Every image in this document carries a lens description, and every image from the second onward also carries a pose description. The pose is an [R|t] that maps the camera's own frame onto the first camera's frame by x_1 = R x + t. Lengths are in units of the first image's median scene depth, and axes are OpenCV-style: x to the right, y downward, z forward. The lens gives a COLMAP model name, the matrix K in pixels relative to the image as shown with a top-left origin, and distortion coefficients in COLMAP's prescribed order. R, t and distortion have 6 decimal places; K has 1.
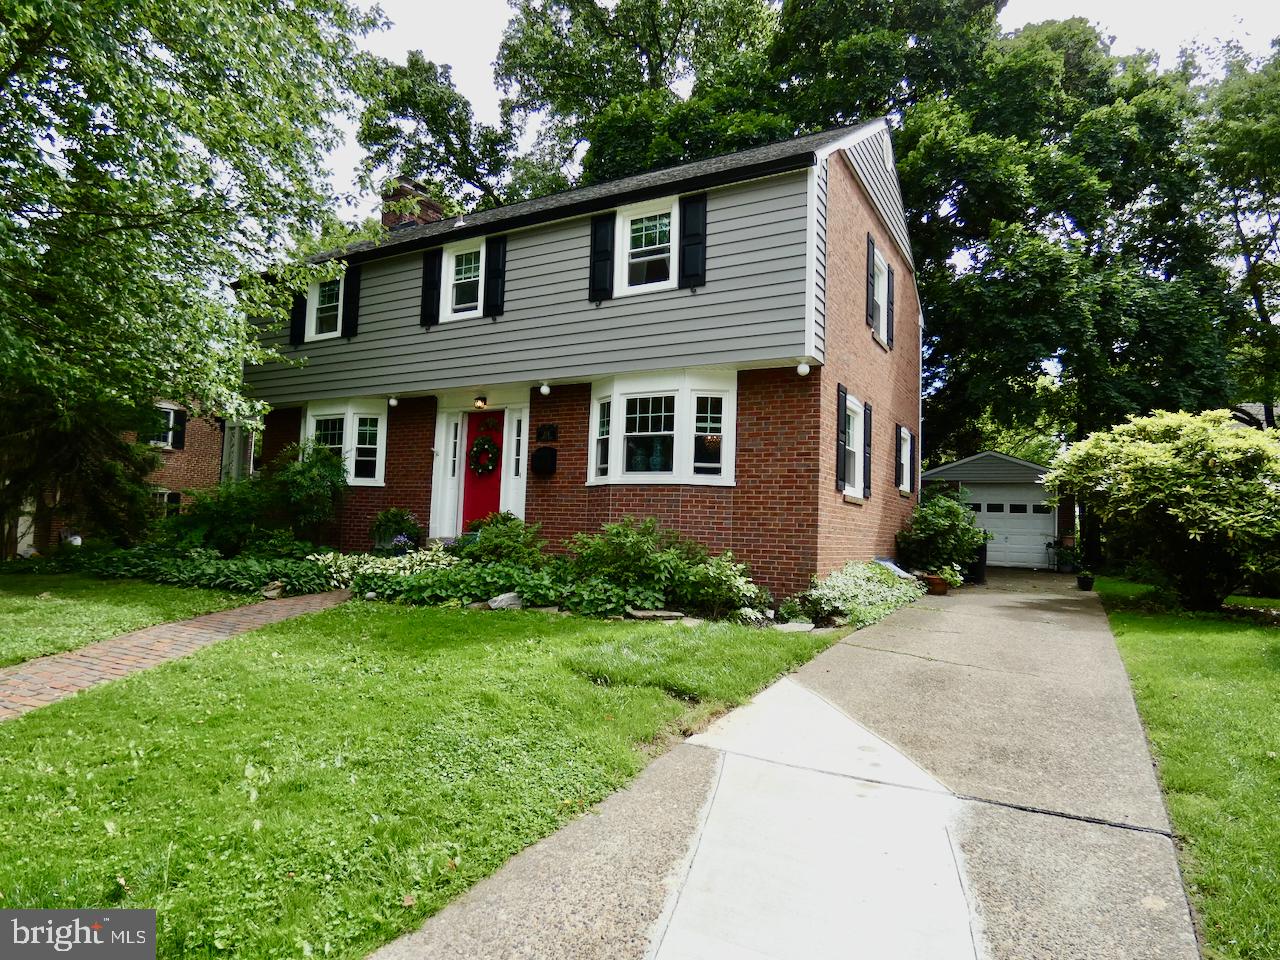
lens RADIAL K [[766.6, 0, 640.0], [0, 766.6, 480.0], [0, 0, 1]] dist [-0.004148, -0.000410]
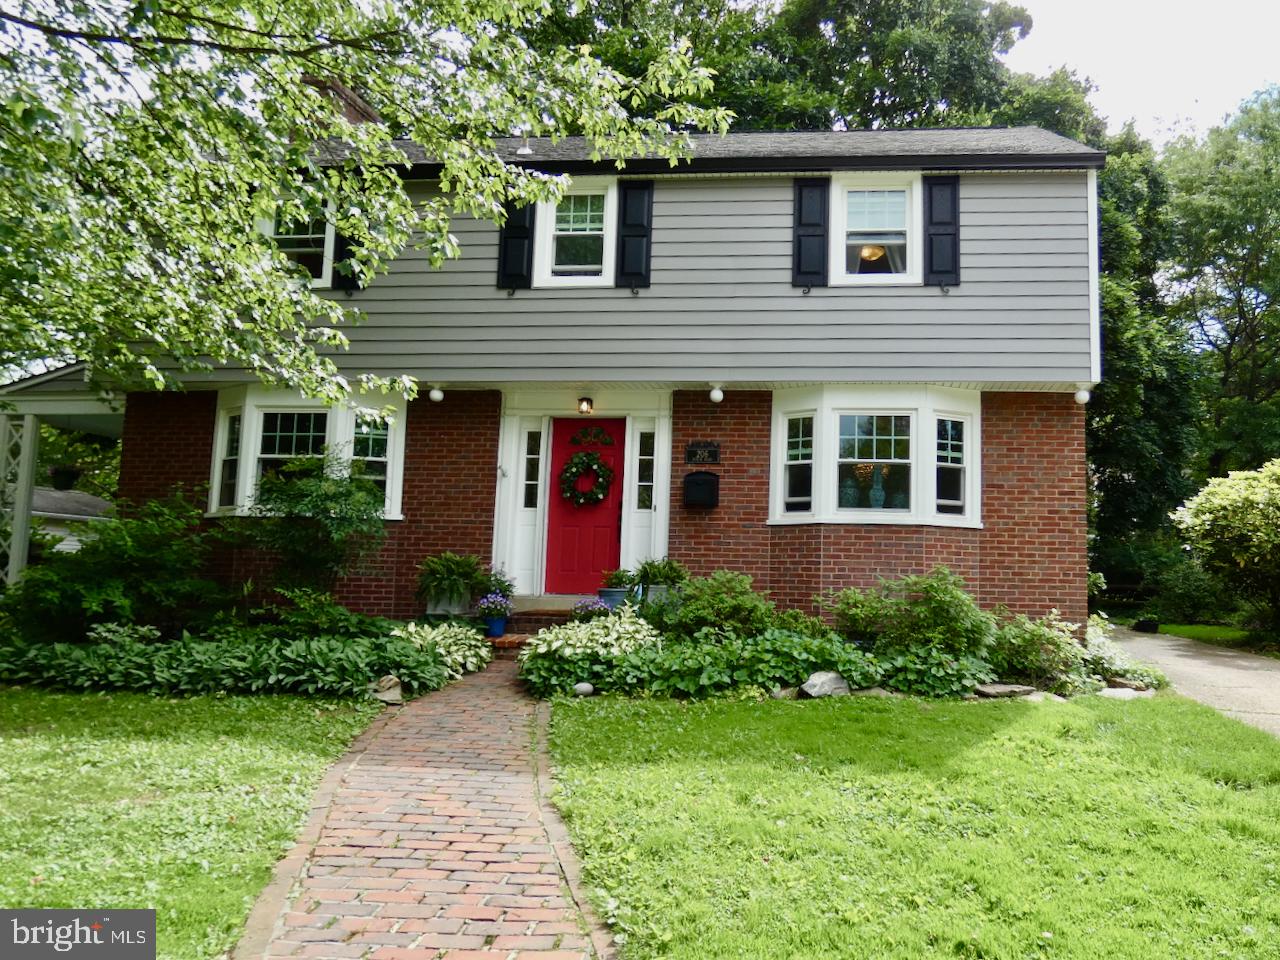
lens RADIAL K [[826.4, 0, 640.4], [0, 826.4, 506.1], [0, 0, 1]] dist [-0.010221, -0.001114]
pose [[0.902146, 0.024427, 0.430738, -0.553405], [-0.019965, 0.999690, -0.014876, 0.004163], [-0.430968, 0.004821, 0.902354, 0.314836]]
